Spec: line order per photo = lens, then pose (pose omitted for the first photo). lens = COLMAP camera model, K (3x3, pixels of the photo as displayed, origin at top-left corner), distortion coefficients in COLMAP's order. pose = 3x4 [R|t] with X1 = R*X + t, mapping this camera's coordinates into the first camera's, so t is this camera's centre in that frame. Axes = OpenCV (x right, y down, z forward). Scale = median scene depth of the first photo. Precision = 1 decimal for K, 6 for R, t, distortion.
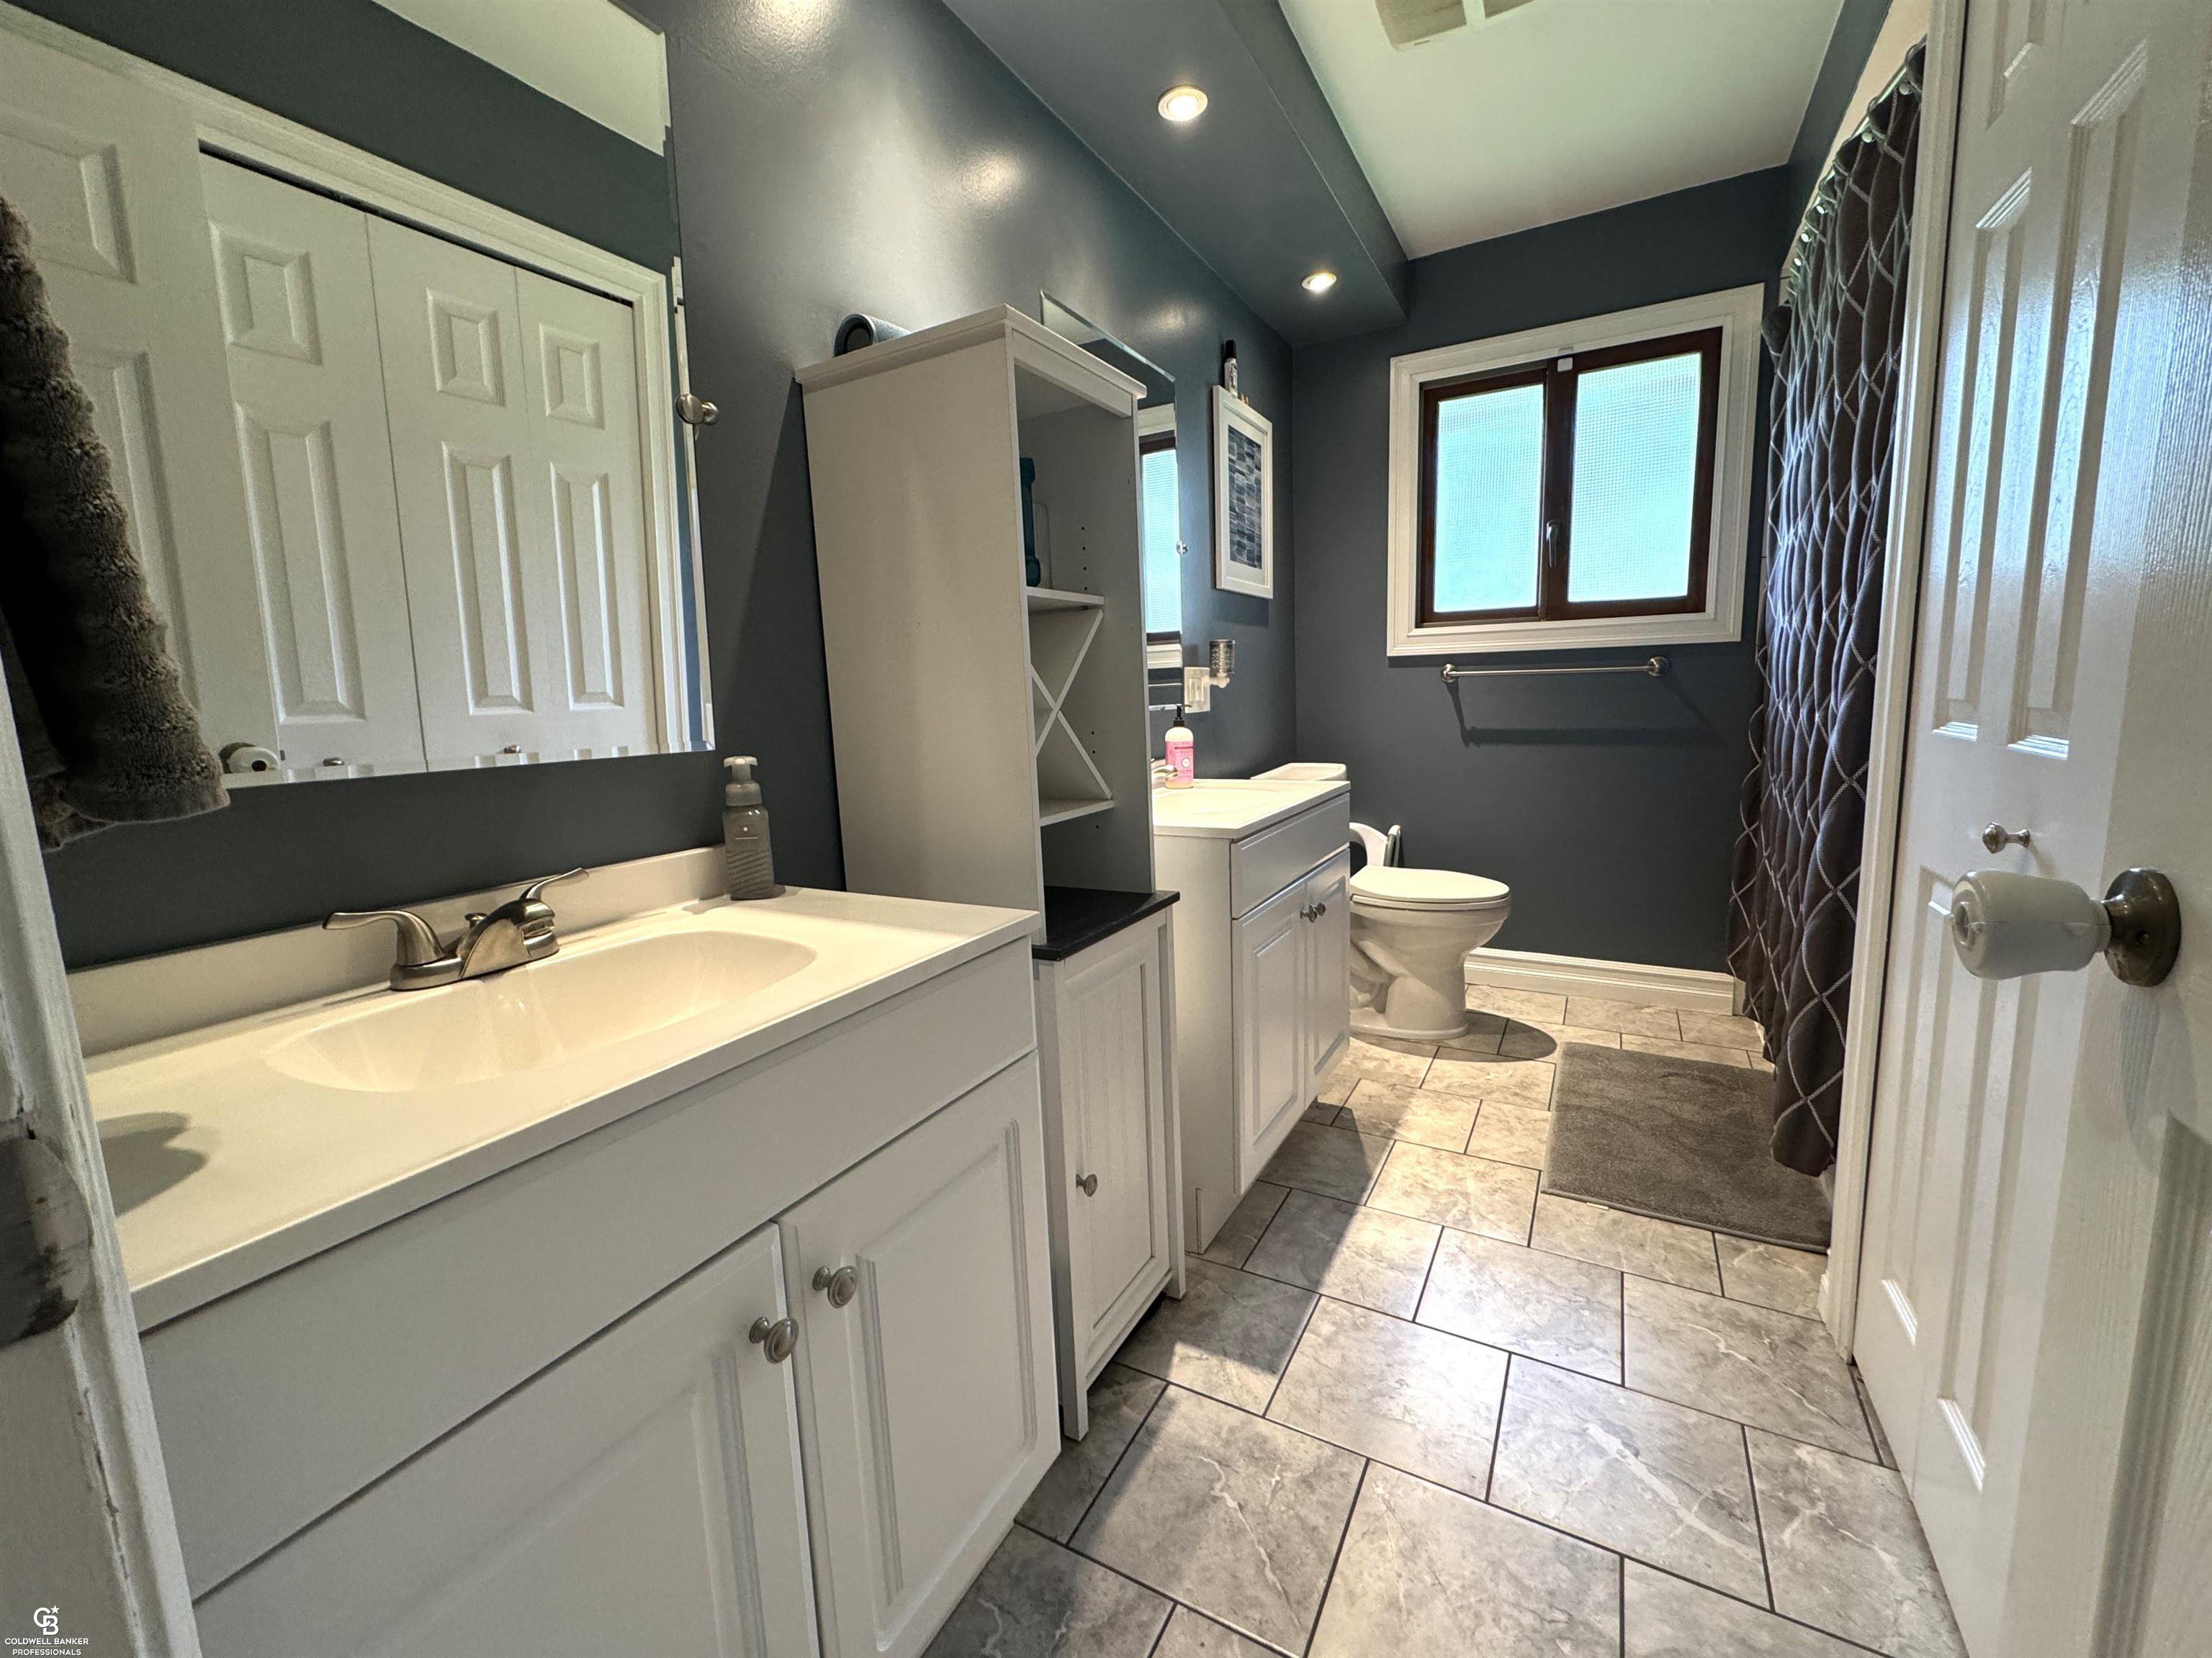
lens RADIAL K [[892.8, 0, 1112.5], [0, 892.8, 828.0], [0, 0, 1]] dist [-0.001232, -0.000168]
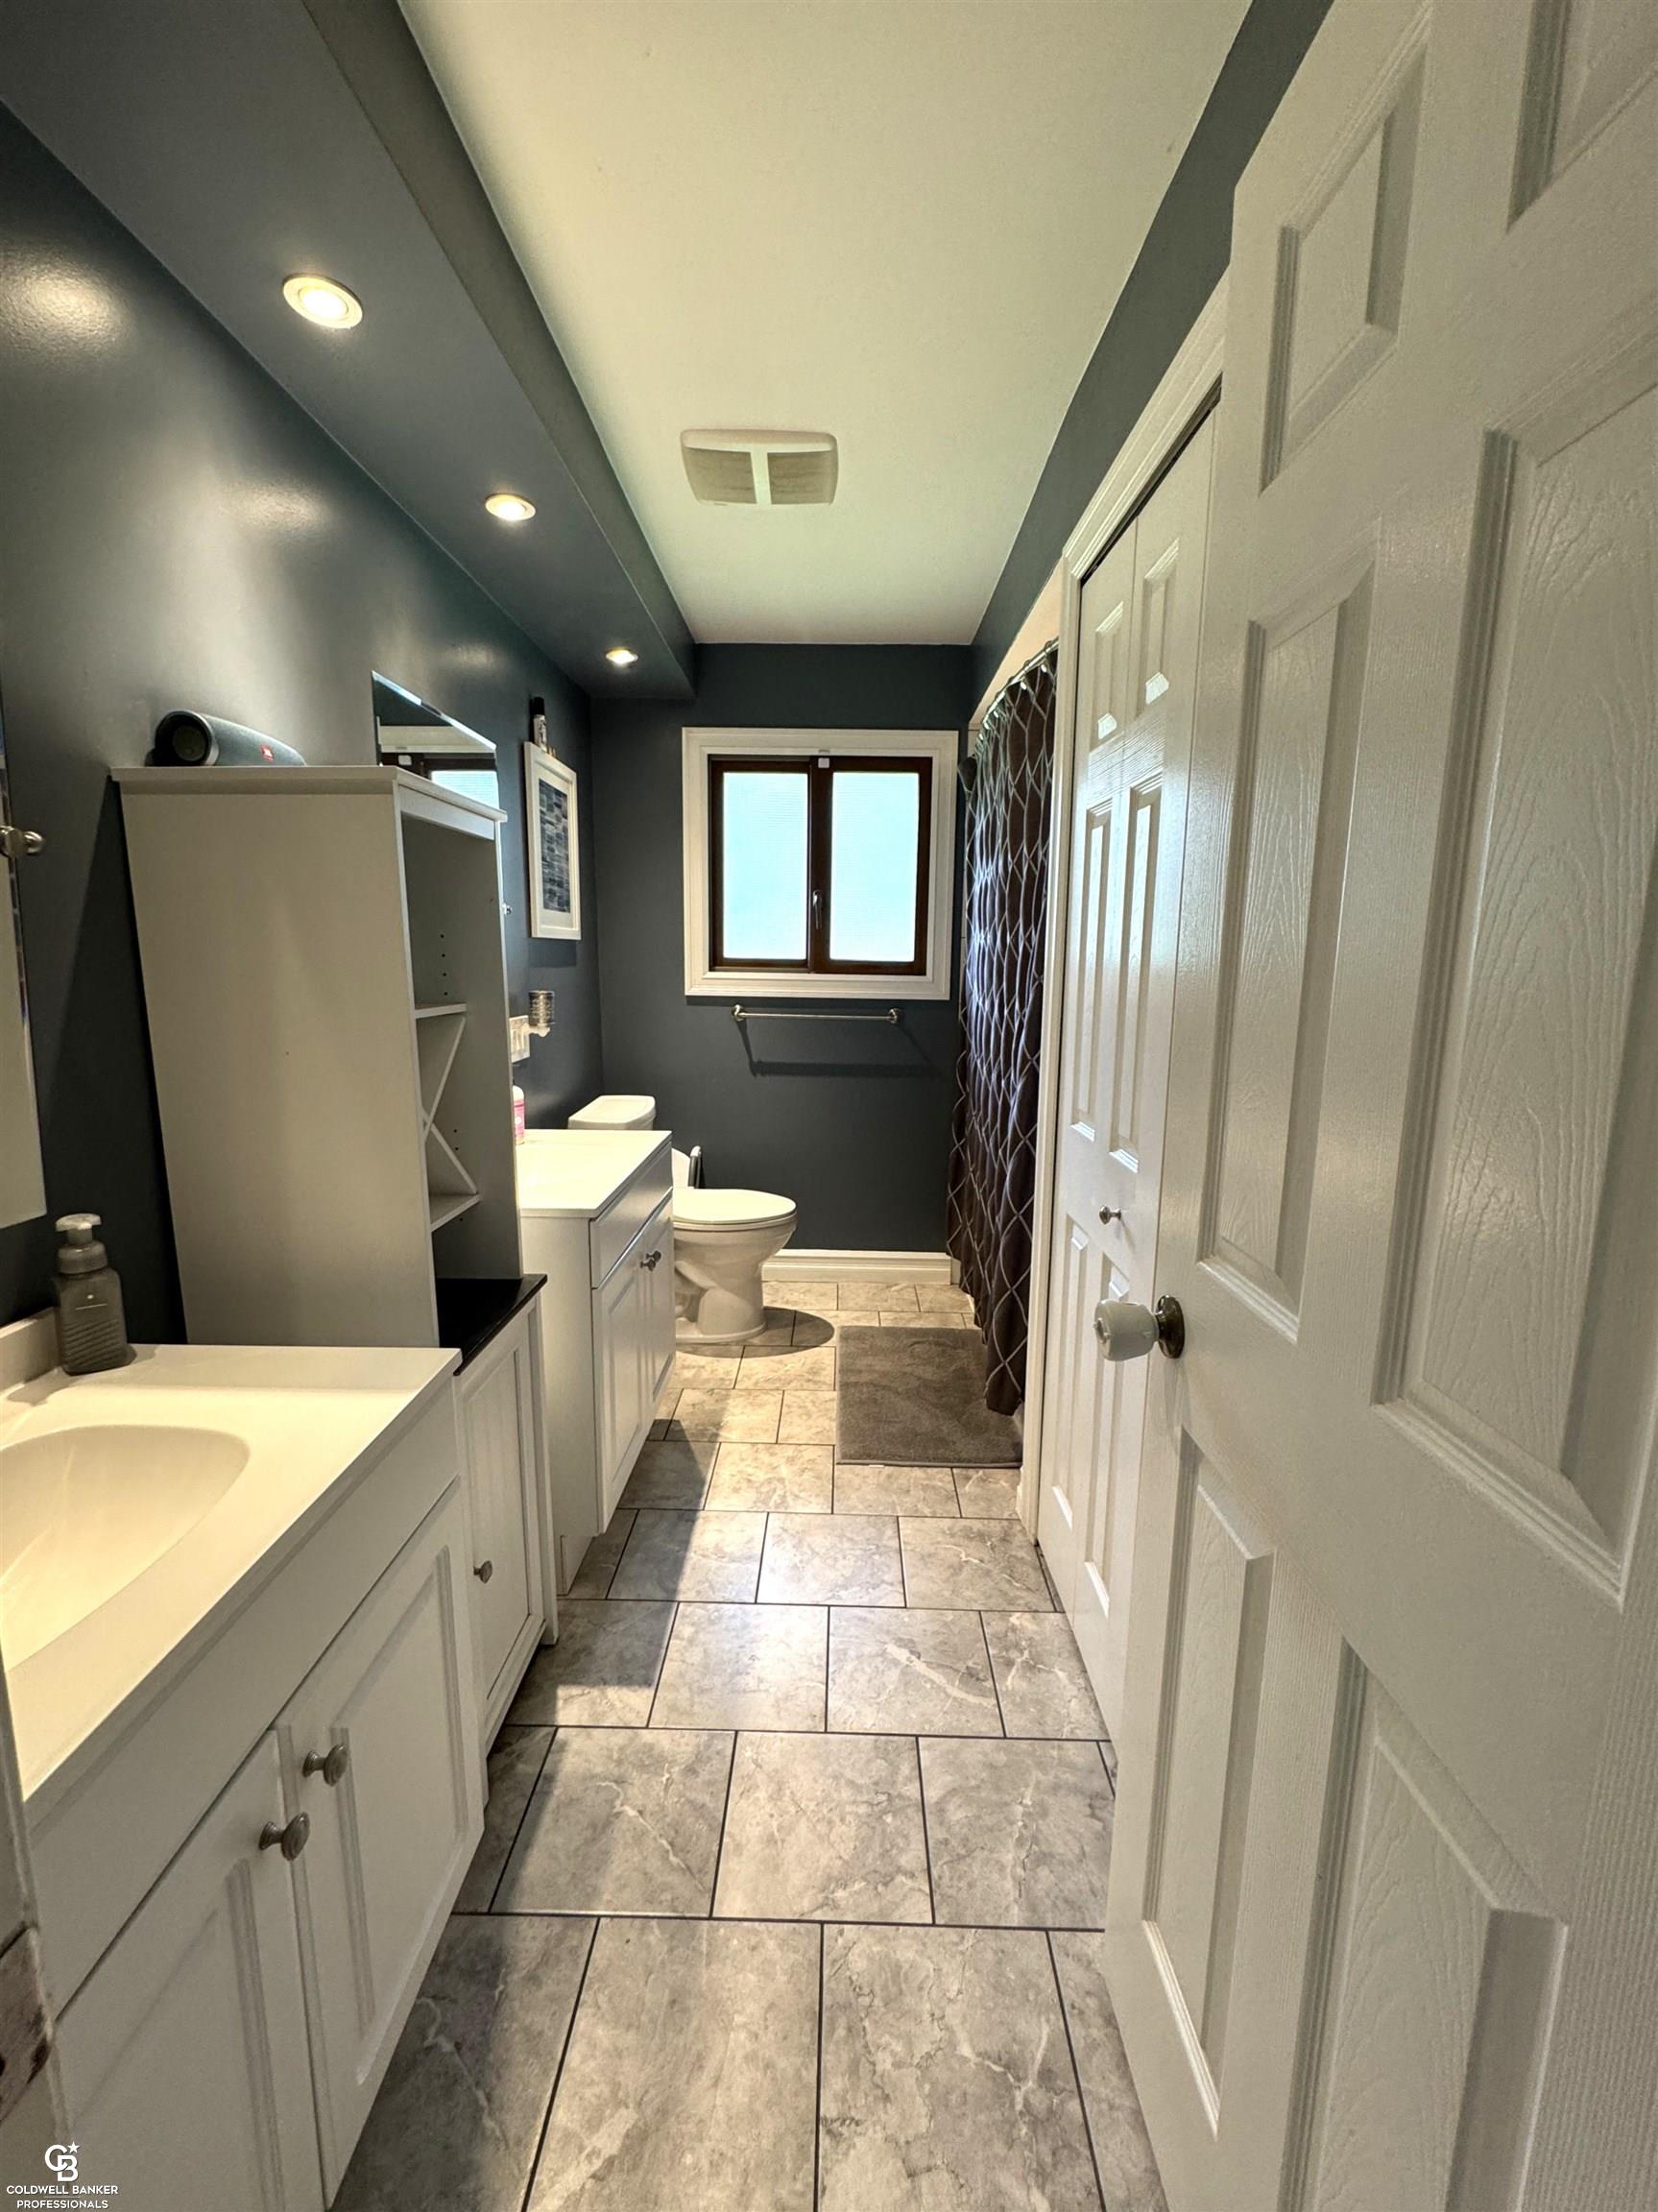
lens RADIAL K [[892.8, 0, 829.0], [0, 892.8, 1106.0], [0, 0, 1]] dist [-0.001232, -0.000168]
pose [[0.879849, -0.031138, 0.474232, -0.111816], [0.026840, 0.999514, 0.015832, -0.119948], [-0.474495, -0.001201, 0.880257, -0.098738]]
